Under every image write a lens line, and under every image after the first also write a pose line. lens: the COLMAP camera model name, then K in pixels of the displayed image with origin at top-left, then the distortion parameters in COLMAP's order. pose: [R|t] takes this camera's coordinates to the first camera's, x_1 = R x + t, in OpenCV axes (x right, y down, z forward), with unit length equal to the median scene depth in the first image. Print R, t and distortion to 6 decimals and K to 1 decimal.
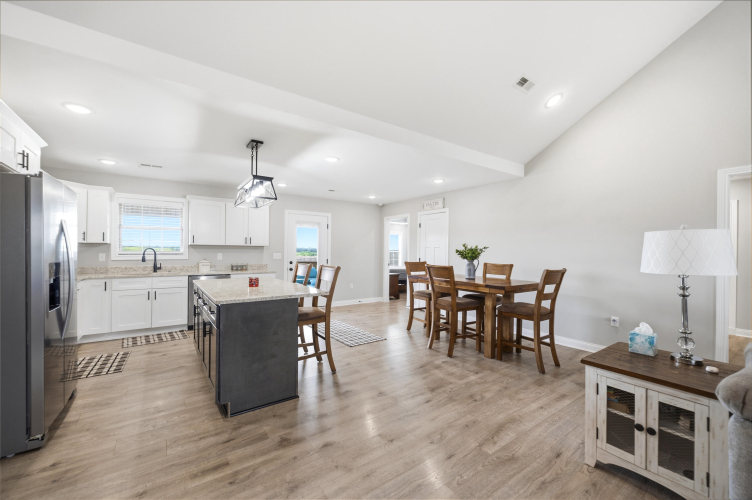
lens RADIAL K [[299.0, 0, 374.0], [0, 299.0, 251.2], [0, 0, 1]] dist [-0.005701, 0.000088]
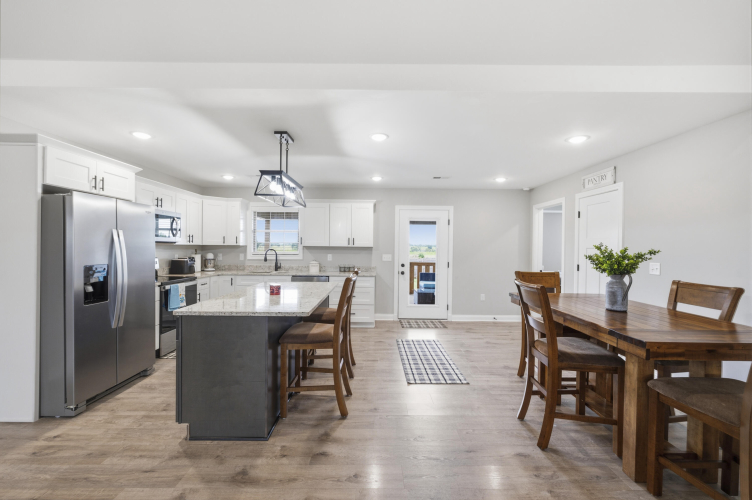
lens RADIAL K [[315.2, 0, 377.8], [0, 315.2, 249.5], [0, 0, 1]] dist [-0.002618, 0.000350]
pose [[0.820223, 0.004175, -0.572028, 0.274844], [-0.003508, 0.999991, 0.002268, -0.014976], [0.572033, 0.000146, 0.820231, 0.276986]]
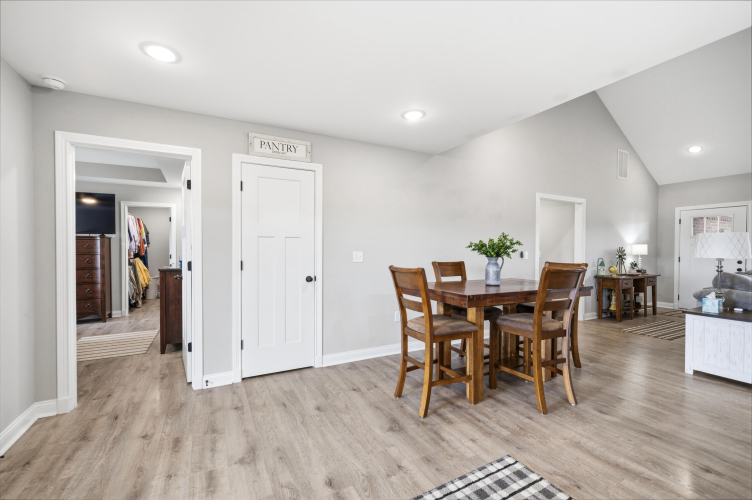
lens RADIAL K [[315.2, 0, 373.4], [0, 315.2, 253.0], [0, 0, 1]] dist [-0.002618, 0.000350]
pose [[0.139205, -0.021146, 0.990038, -0.399972], [0.002337, 0.999776, 0.021026, 0.002760], [-0.990261, -0.000613, 0.139223, 1.092629]]
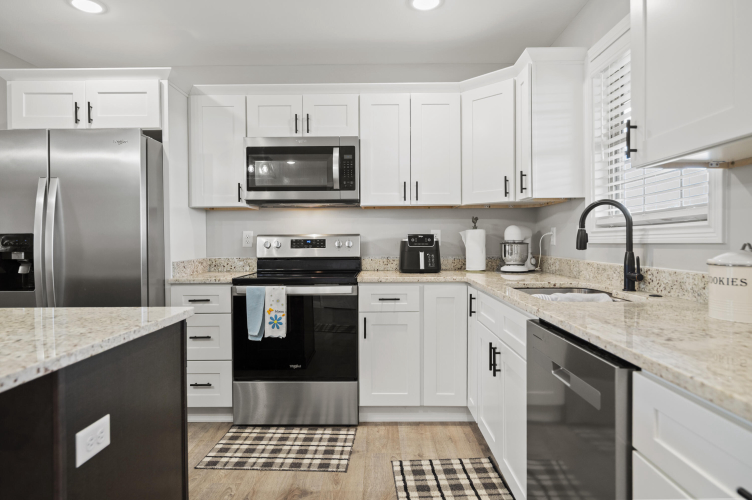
lens RADIAL K [[459.0, 0, 383.0], [0, 459.0, 239.6], [0, 0, 1]] dist [0.006276, 0.001927]
pose [[-0.579190, -0.003429, -0.815185, -0.293924], [0.003270, 0.999973, -0.006530, 0.029191], [0.815186, -0.006448, -0.579164, 1.167250]]
